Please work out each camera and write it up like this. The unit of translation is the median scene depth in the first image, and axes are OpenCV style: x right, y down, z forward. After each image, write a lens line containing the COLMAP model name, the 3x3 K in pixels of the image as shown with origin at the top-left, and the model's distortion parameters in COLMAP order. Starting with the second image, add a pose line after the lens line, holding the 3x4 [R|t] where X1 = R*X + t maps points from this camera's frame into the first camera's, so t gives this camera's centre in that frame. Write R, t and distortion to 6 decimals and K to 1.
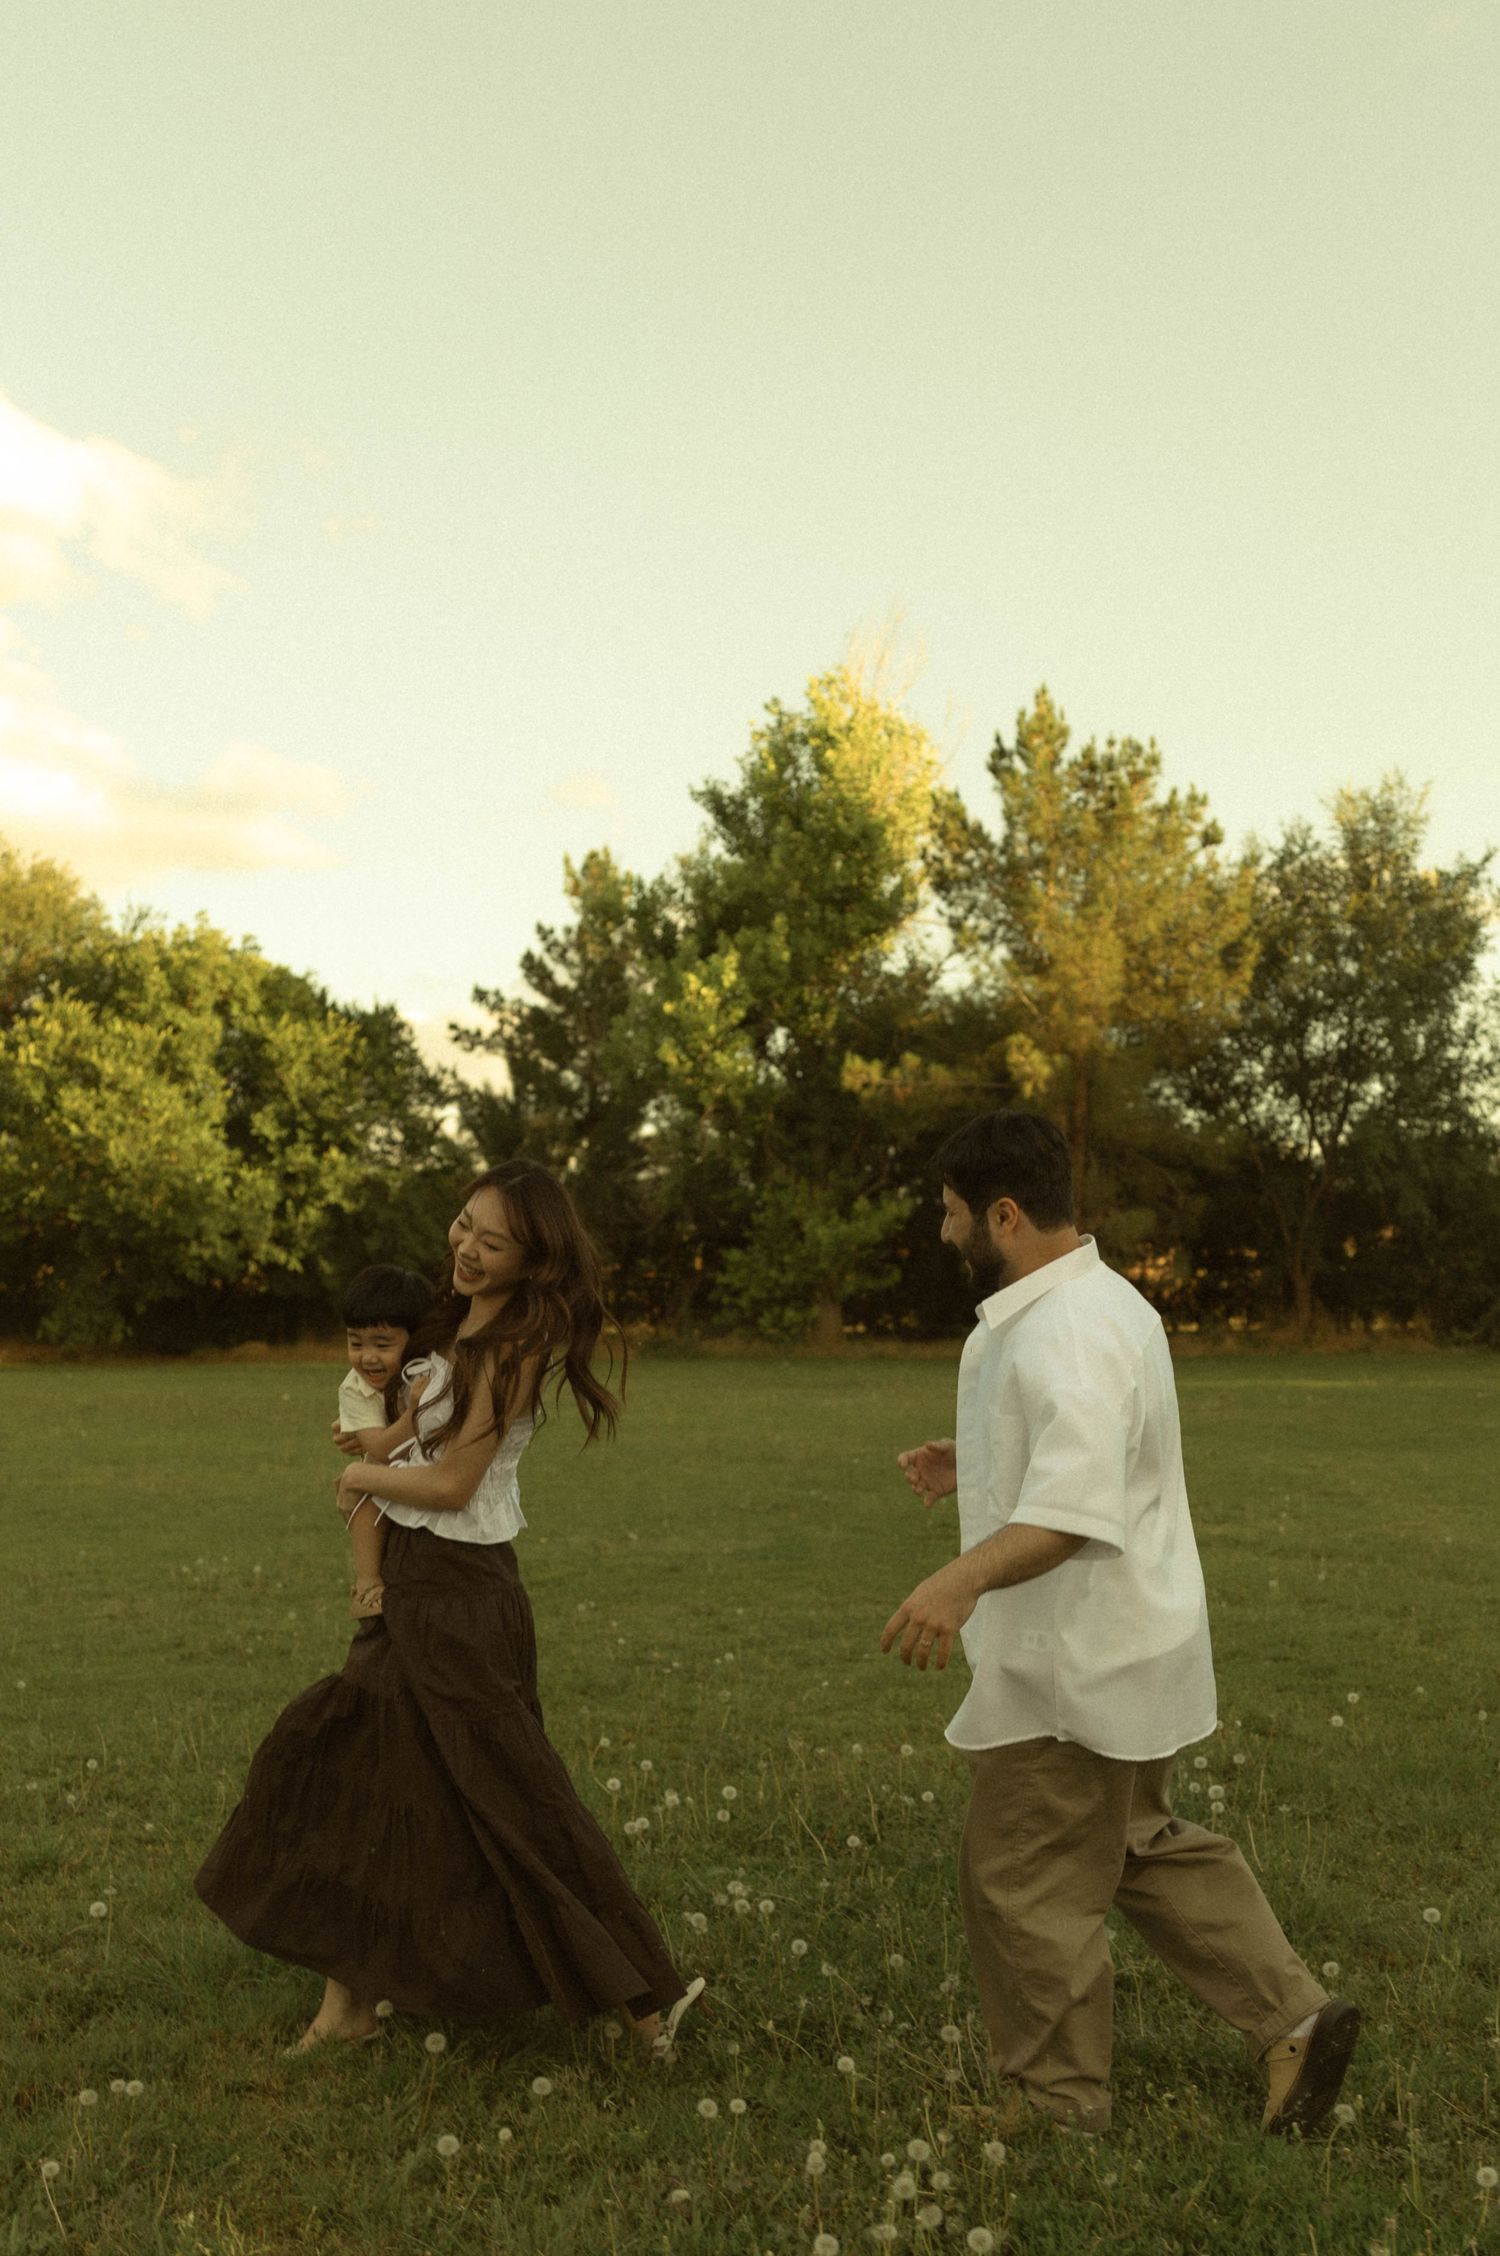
lens RADIAL K [[2607.3, 0, 847.5], [0, 2607.3, 1257.9], [0, 0, 1]] dist [-0.105163, -0.006452]
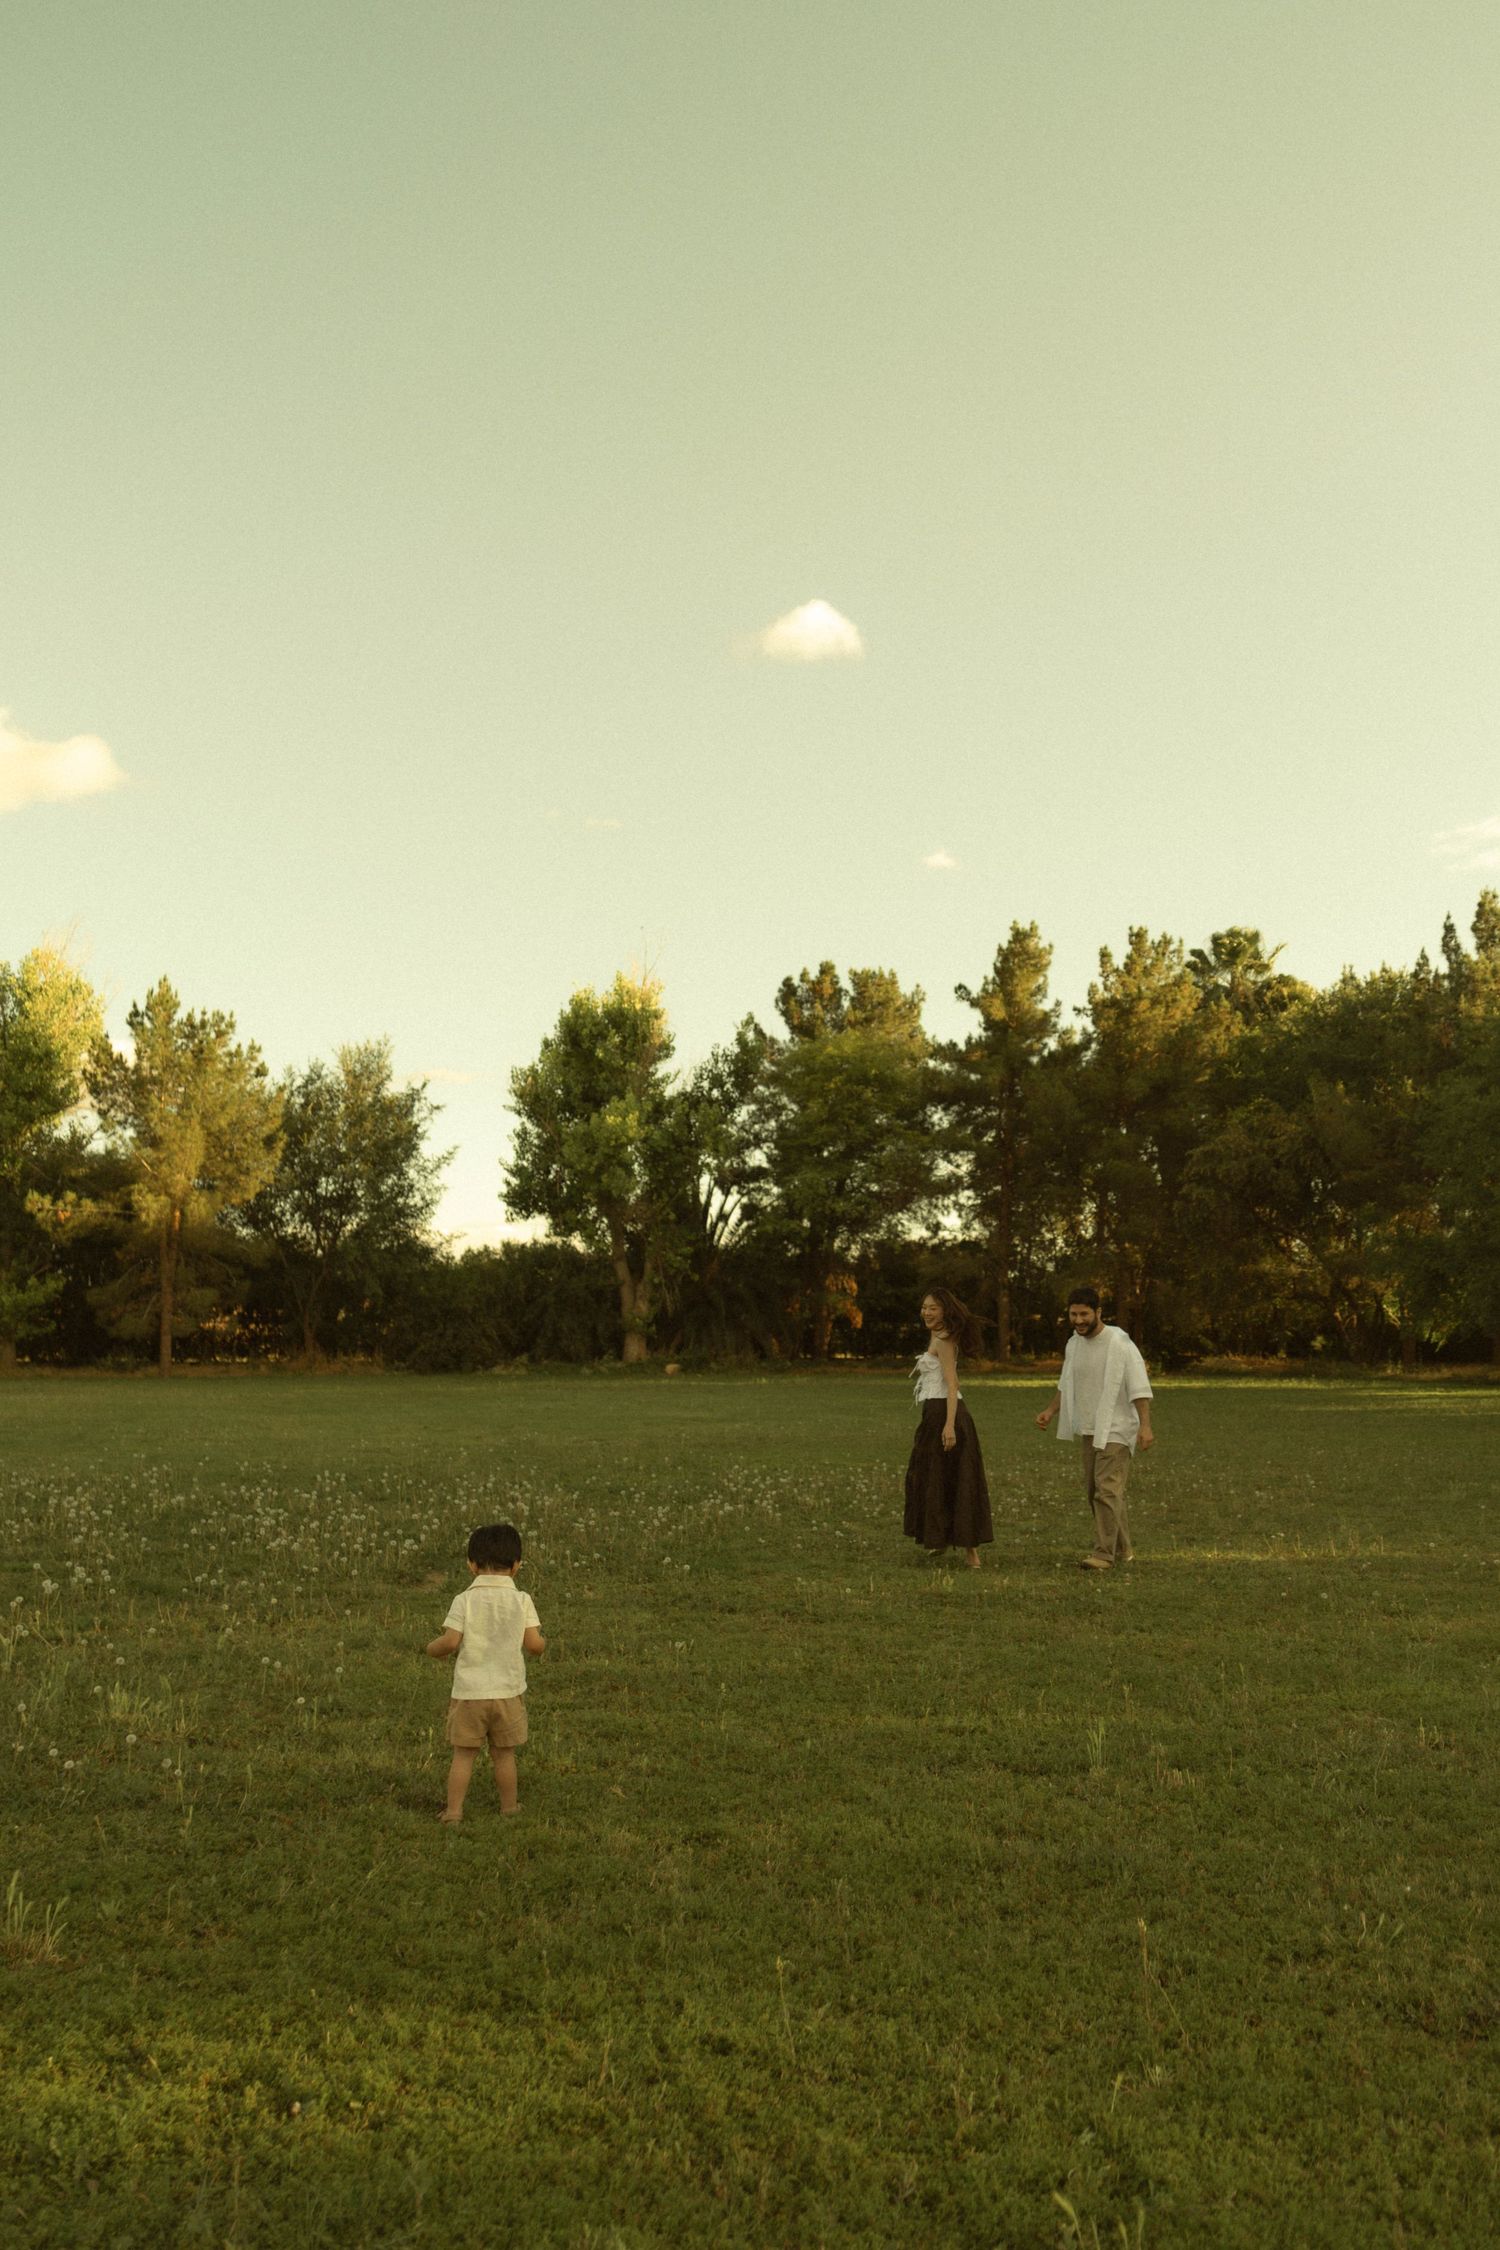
lens RADIAL K [[1831.6, 0, 750.0], [0, 1831.6, 1125.0], [0, 0, 1]] dist [-0.019871, 0.000070]
pose [[0.925285, 0.050785, 0.375857, -0.013079], [-0.011973, 0.994412, -0.104887, -0.003402], [-0.379083, 0.092550, 0.920723, -0.216409]]
